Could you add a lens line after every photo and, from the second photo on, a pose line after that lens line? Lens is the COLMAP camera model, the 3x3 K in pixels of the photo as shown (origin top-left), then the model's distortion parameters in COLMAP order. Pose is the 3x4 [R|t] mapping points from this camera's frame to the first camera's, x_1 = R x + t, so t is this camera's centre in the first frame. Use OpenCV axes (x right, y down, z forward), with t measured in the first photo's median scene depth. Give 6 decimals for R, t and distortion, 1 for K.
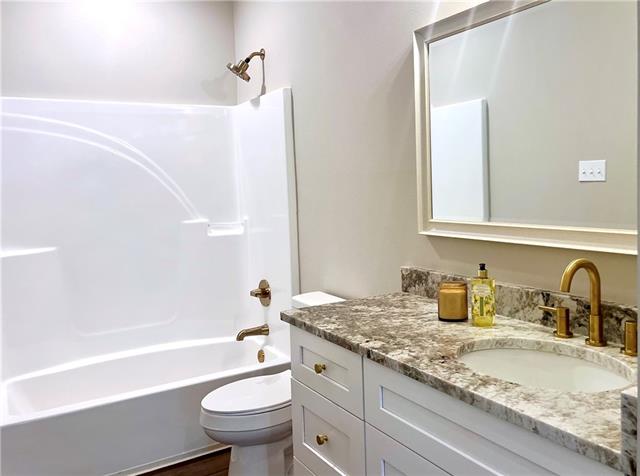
lens RADIAL K [[527.9, 0, 320.0], [0, 527.9, 238.0], [0, 0, 1]] dist [0.045255, -0.065320]
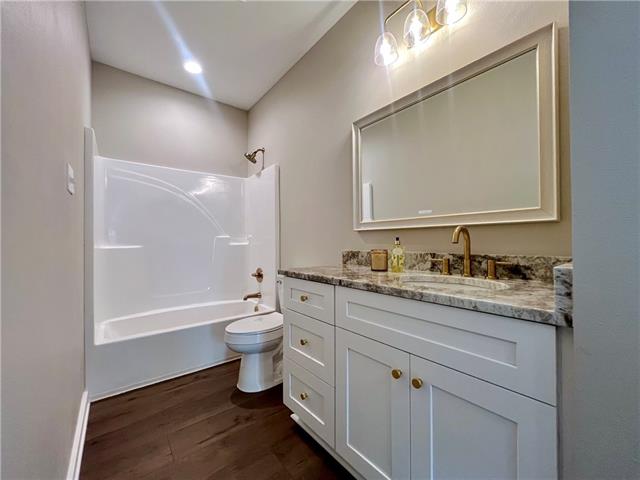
lens RADIAL K [[259.2, 0, 318.3], [0, 259.2, 239.6], [0, 0, 1]] dist [-0.002421, -0.000181]
pose [[0.990616, 0.029135, 0.133533, -0.052638], [-0.019167, 0.996974, -0.075338, 0.090732], [-0.135324, 0.072072, 0.988177, 0.126783]]
